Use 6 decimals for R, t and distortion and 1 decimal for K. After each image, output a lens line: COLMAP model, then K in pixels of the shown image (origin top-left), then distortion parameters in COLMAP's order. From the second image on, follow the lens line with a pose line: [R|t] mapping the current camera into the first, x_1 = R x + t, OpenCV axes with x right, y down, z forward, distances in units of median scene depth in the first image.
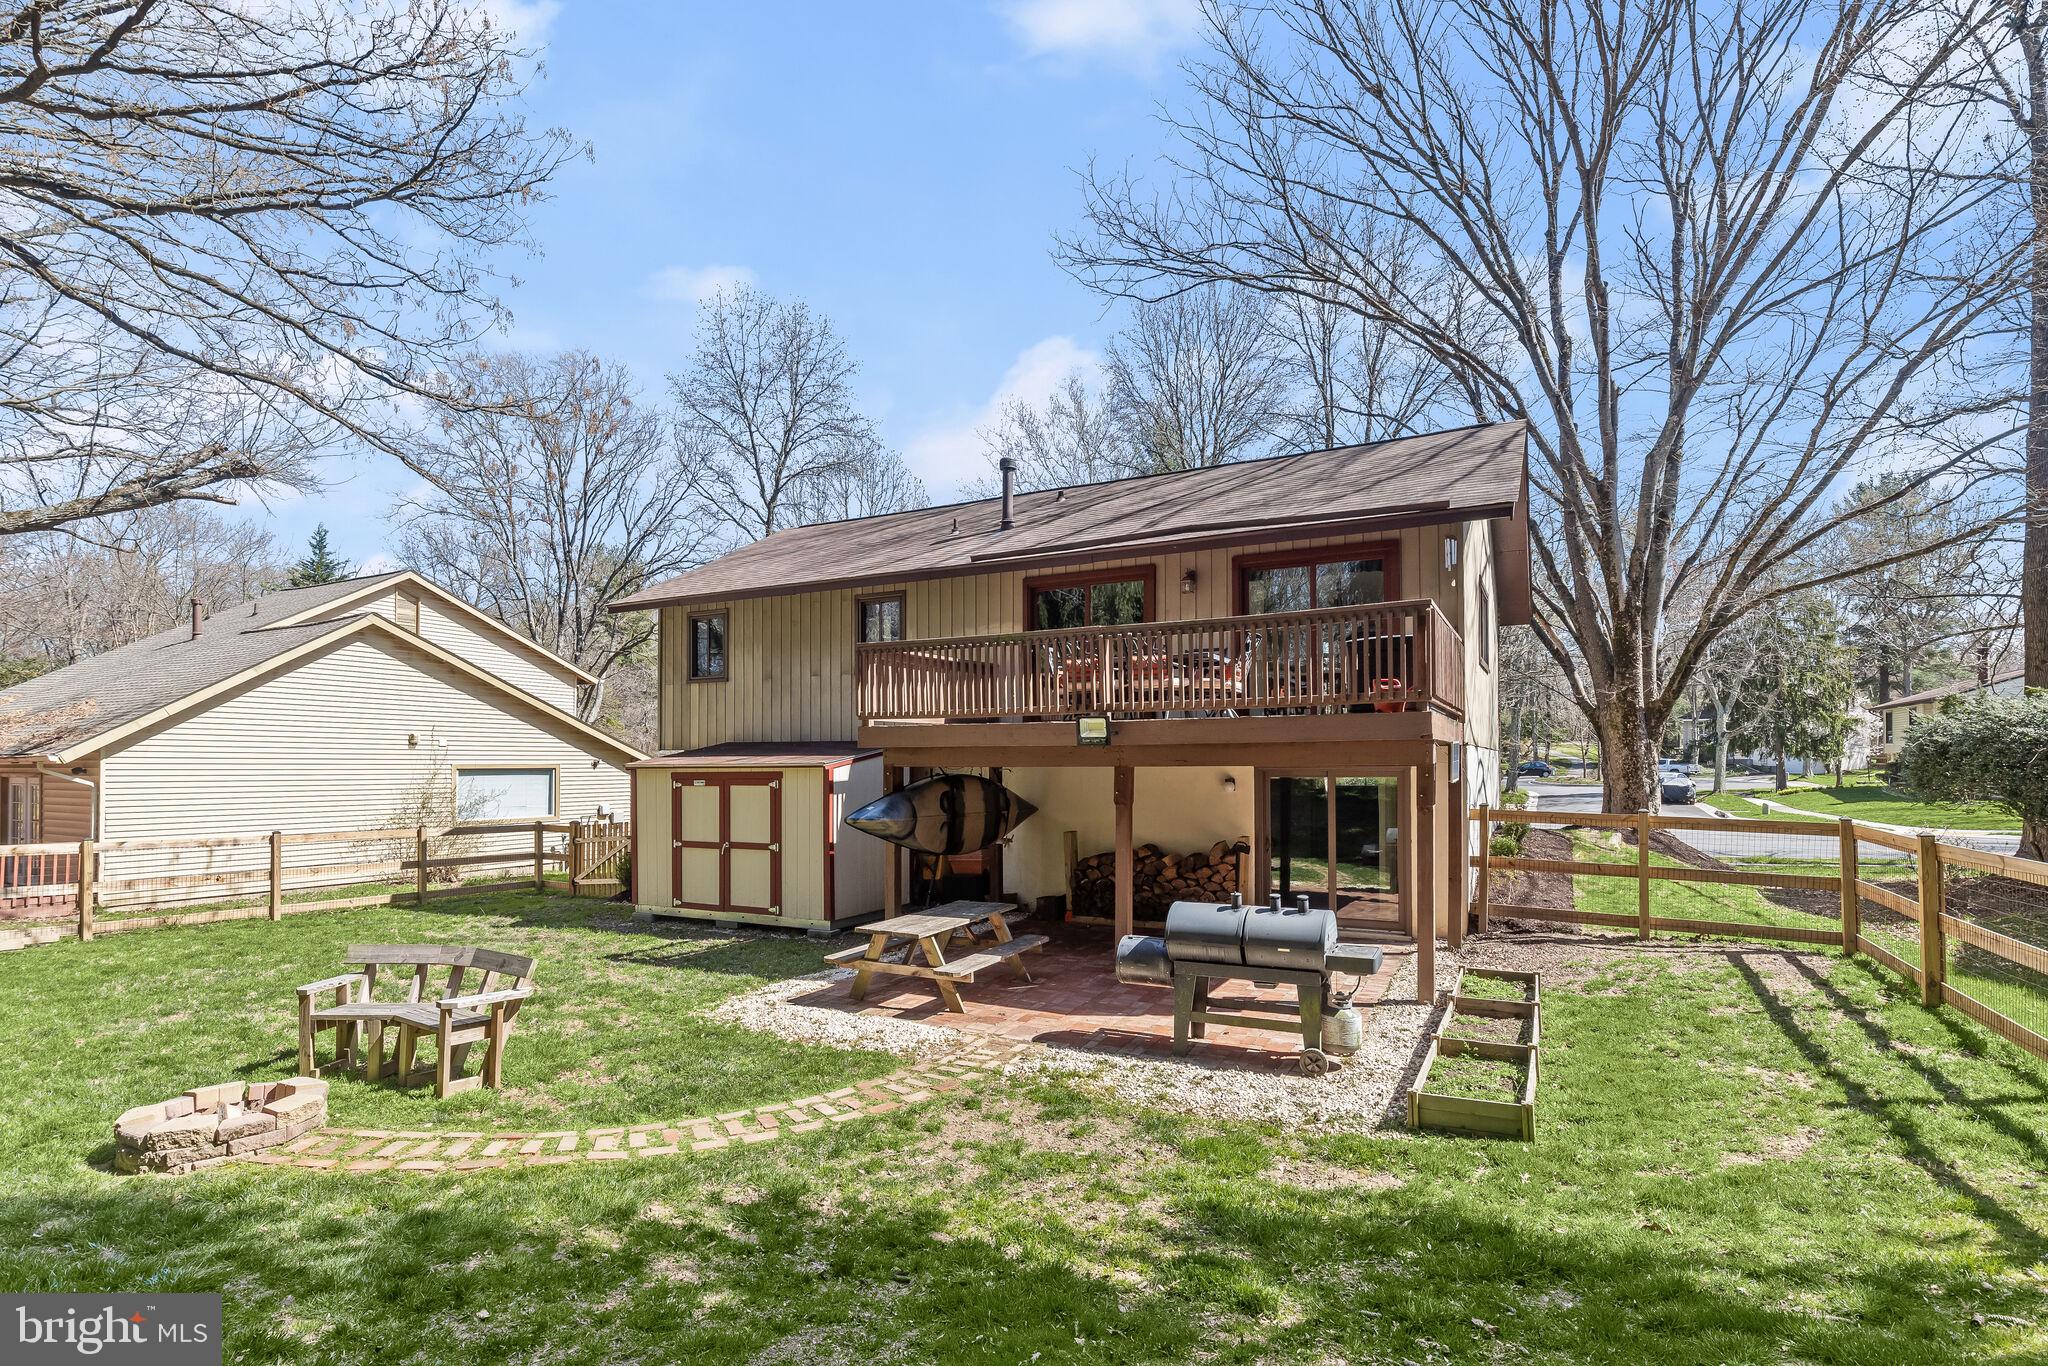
lens RADIAL K [[980.6, 0, 976.4], [0, 980.6, 736.1], [0, 0, 1]] dist [-0.002391, 0.000110]
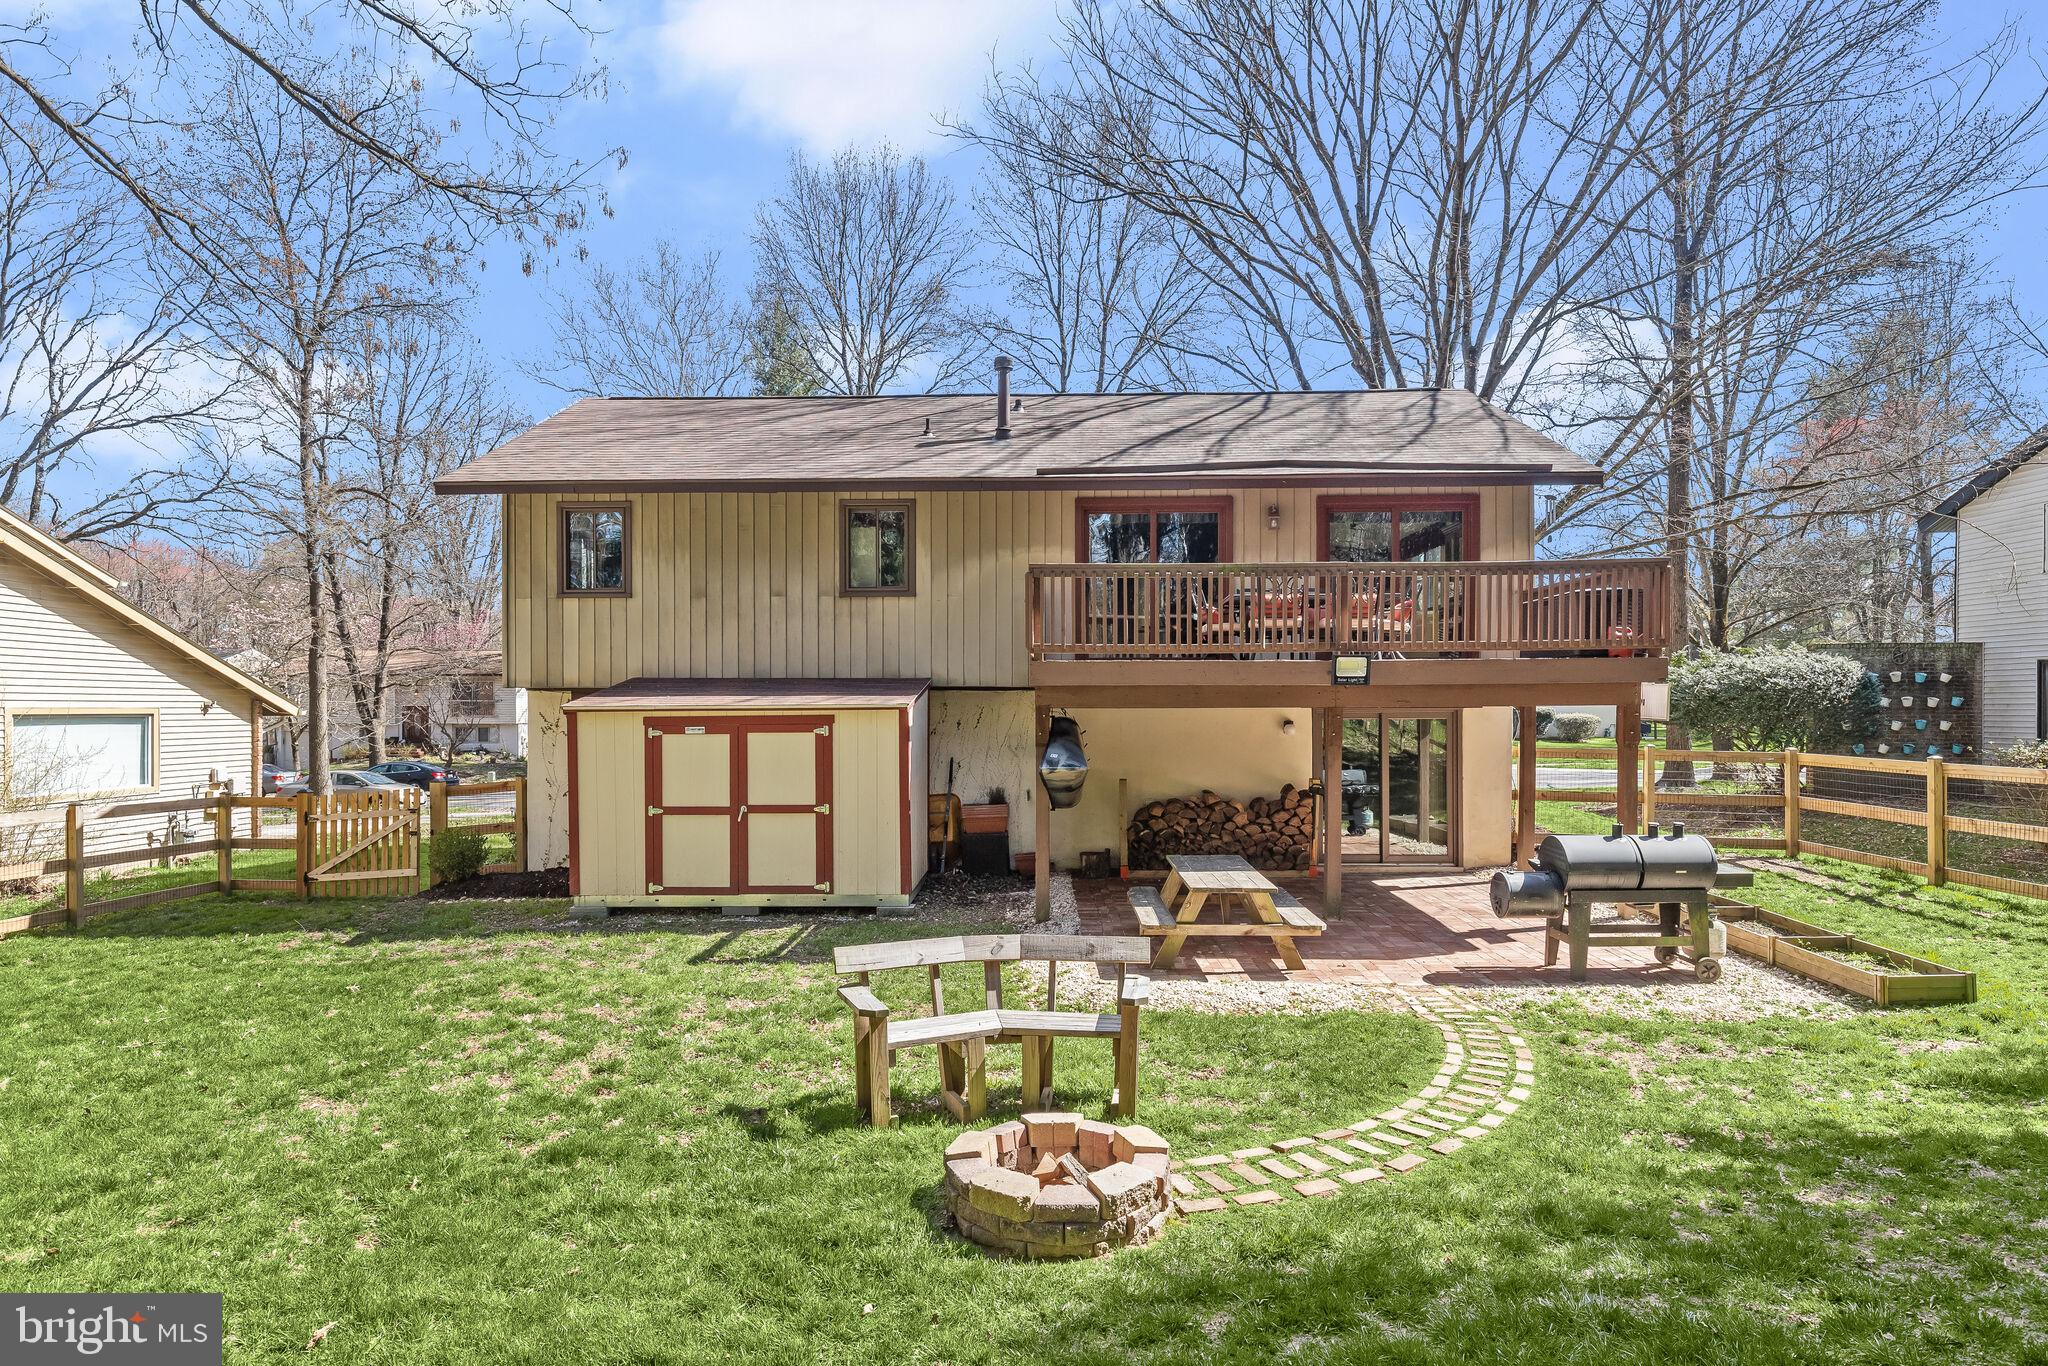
lens RADIAL K [[1124.5, 0, 1029.9], [0, 1124.5, 695.5], [0, 0, 1]] dist [0.005942, -0.000831]
pose [[0.896221, 0.005284, 0.443576, -0.456975], [-0.012068, 0.999849, 0.012472, 0.006849], [-0.443443, -0.016531, 0.896150, 0.098418]]
